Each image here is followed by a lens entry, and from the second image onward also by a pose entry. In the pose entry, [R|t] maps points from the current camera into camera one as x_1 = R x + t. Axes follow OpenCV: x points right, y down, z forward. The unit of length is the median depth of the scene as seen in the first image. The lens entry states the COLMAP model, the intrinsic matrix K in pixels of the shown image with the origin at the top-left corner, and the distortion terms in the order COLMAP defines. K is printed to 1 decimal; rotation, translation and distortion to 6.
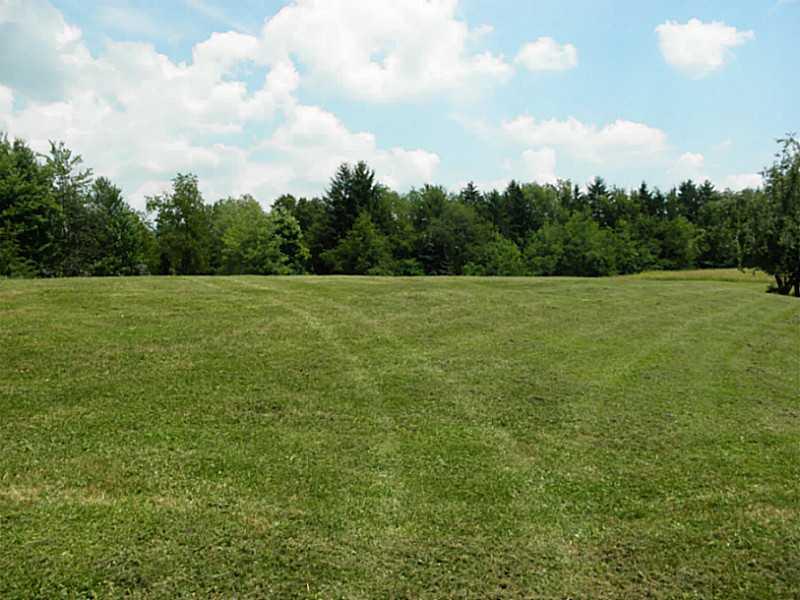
lens RADIAL K [[693.8, 0, 400.0], [0, 693.8, 300.0], [0, 0, 1]] dist [-0.171225, 0.144768]
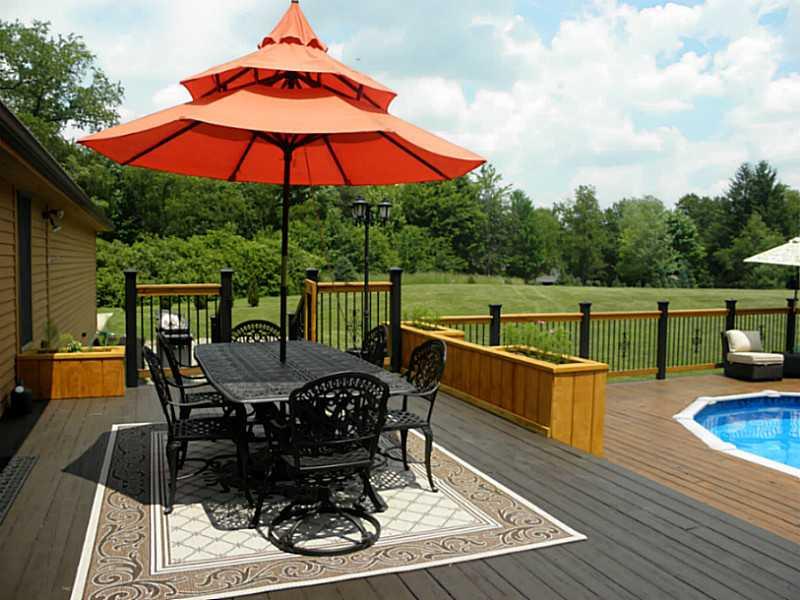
lens RADIAL K [[693.8, 0, 400.0], [0, 693.8, 300.0], [0, 0, 1]] dist [-0.171225, 0.144768]
pose [[0.827629, 0.047534, -0.559259, 0.062075], [-0.040250, 0.998868, 0.025334, -0.001219], [0.559830, 0.001543, 0.828606, -0.111842]]
